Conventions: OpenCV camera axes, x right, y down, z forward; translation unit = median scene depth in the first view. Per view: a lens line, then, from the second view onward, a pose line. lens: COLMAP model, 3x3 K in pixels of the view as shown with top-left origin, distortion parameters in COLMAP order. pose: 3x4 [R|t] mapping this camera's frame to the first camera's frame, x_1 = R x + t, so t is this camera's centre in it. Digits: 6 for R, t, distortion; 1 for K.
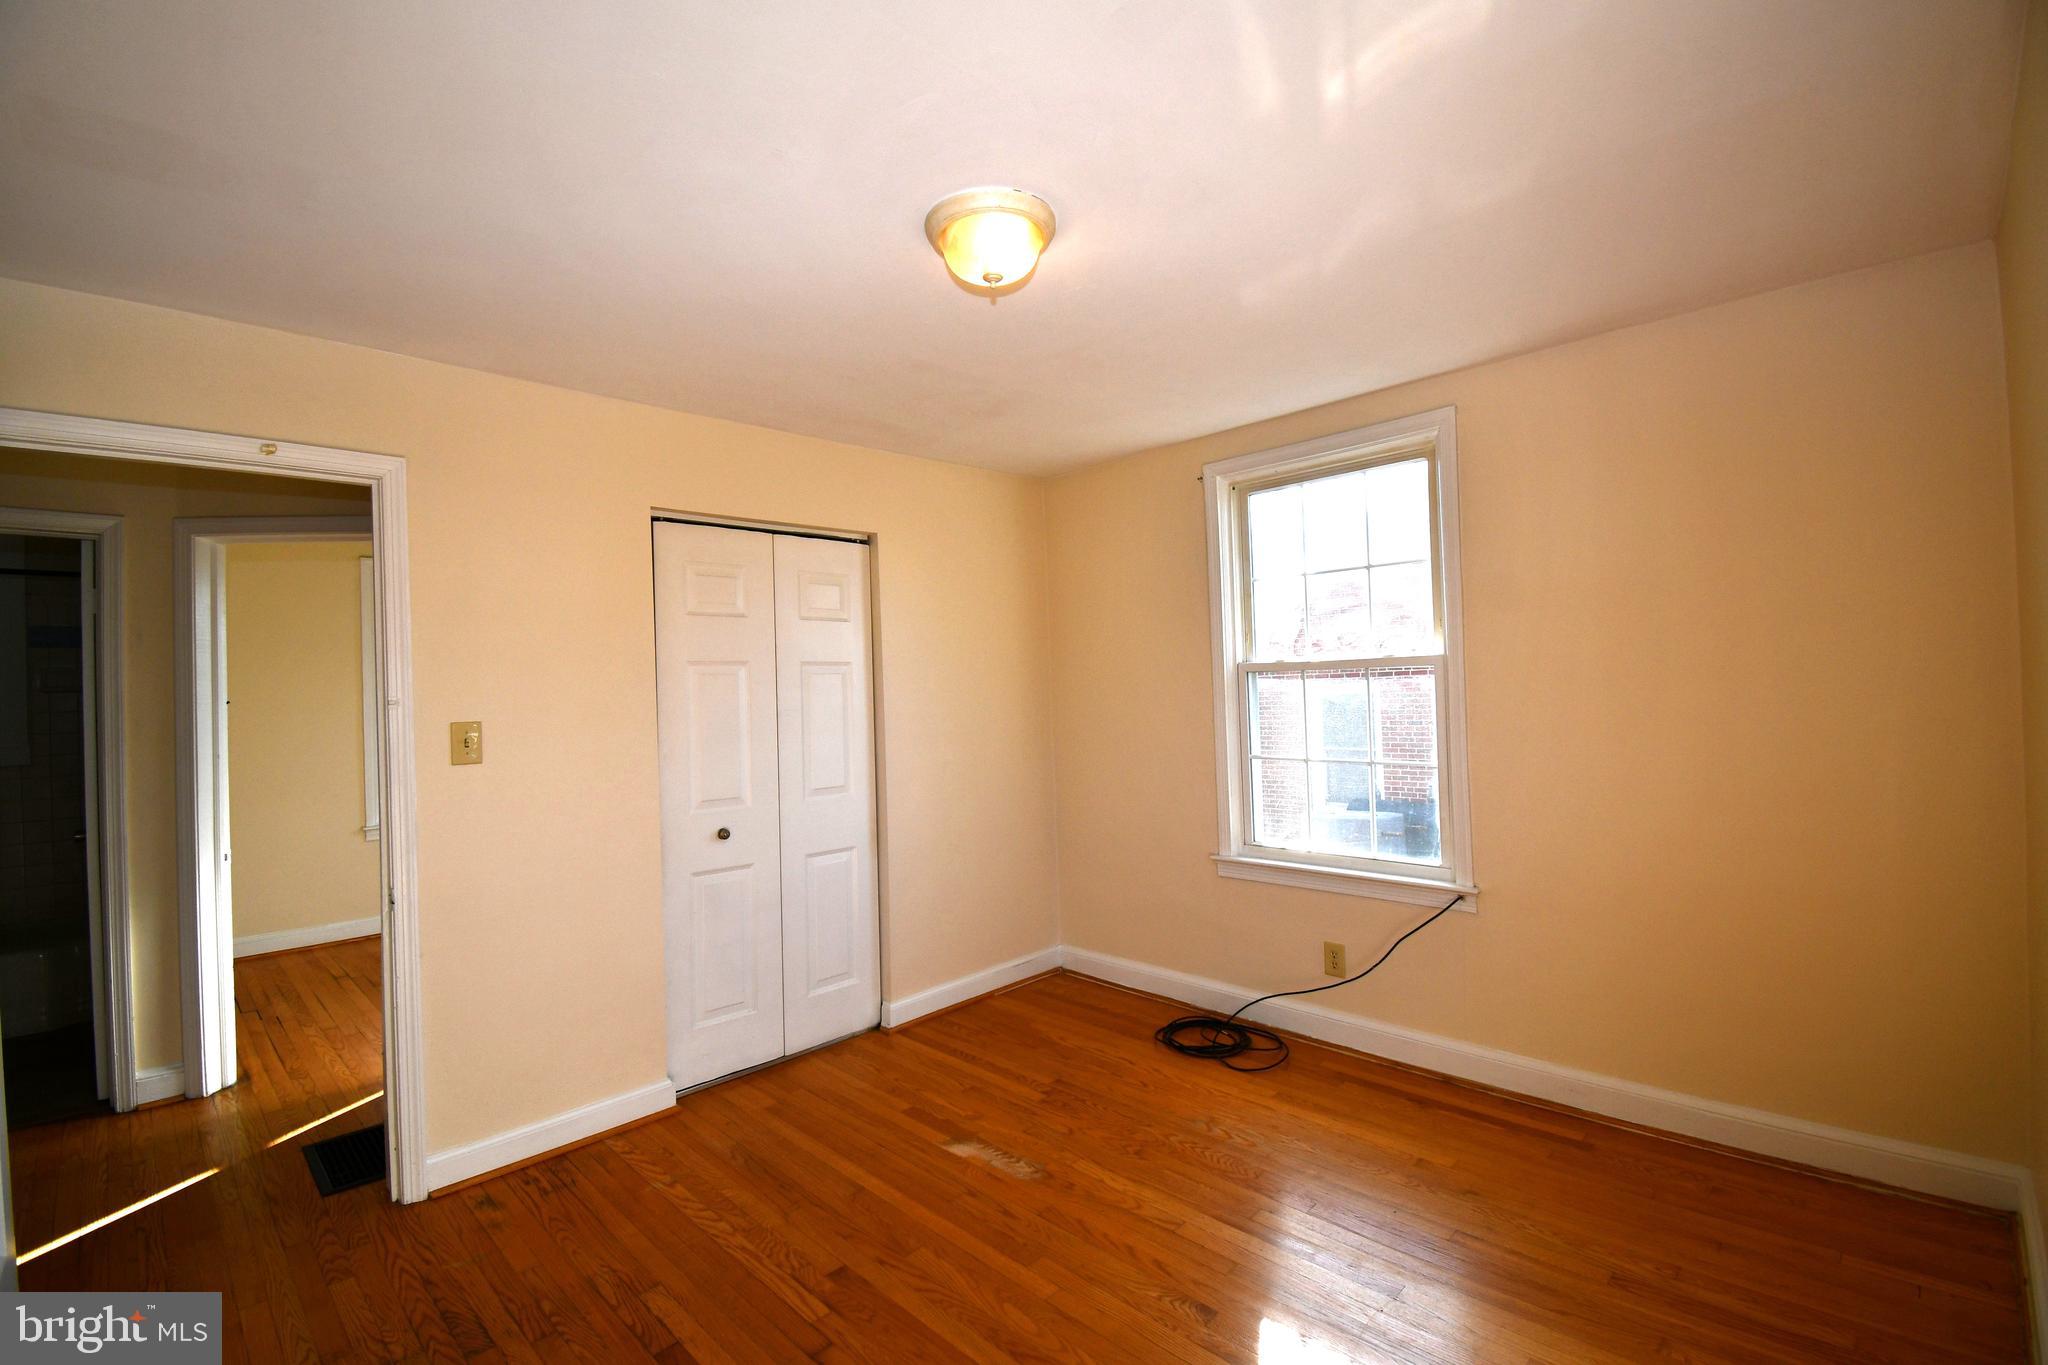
lens RADIAL K [[912.5, 0, 1020.9], [0, 912.5, 681.7], [0, 0, 1]] dist [0.013813, -0.021236]
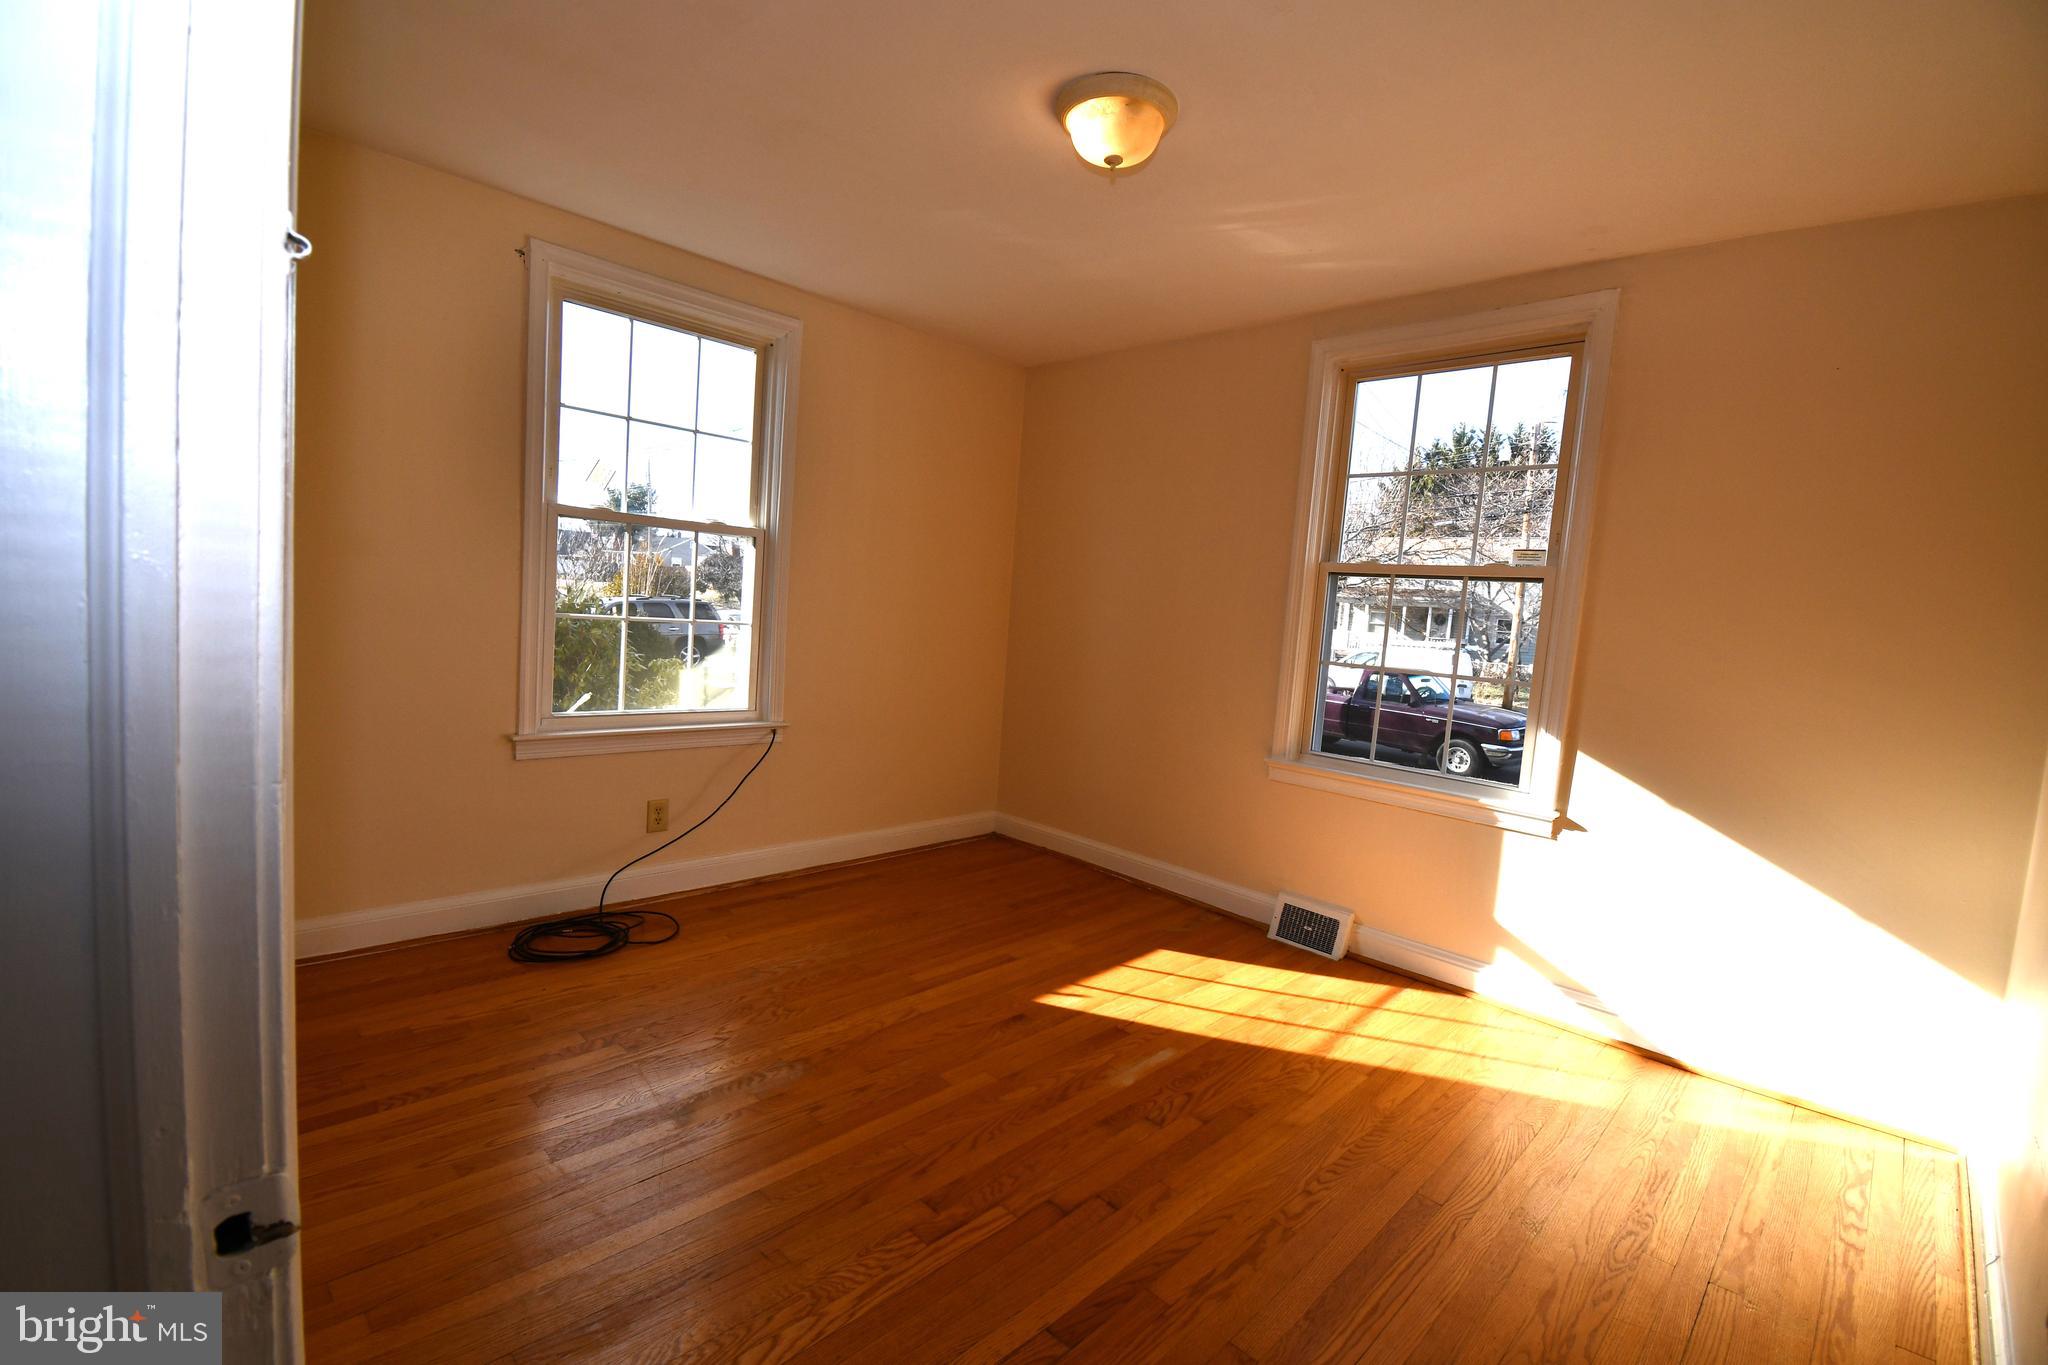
lens RADIAL K [[912.5, 0, 1020.9], [0, 912.5, 681.7], [0, 0, 1]] dist [0.013813, -0.021236]
pose [[-0.021652, -0.056922, 0.998144, -0.767734], [-0.078448, 0.995396, 0.055064, 0.079170], [-0.996683, -0.077110, -0.026018, 0.730910]]
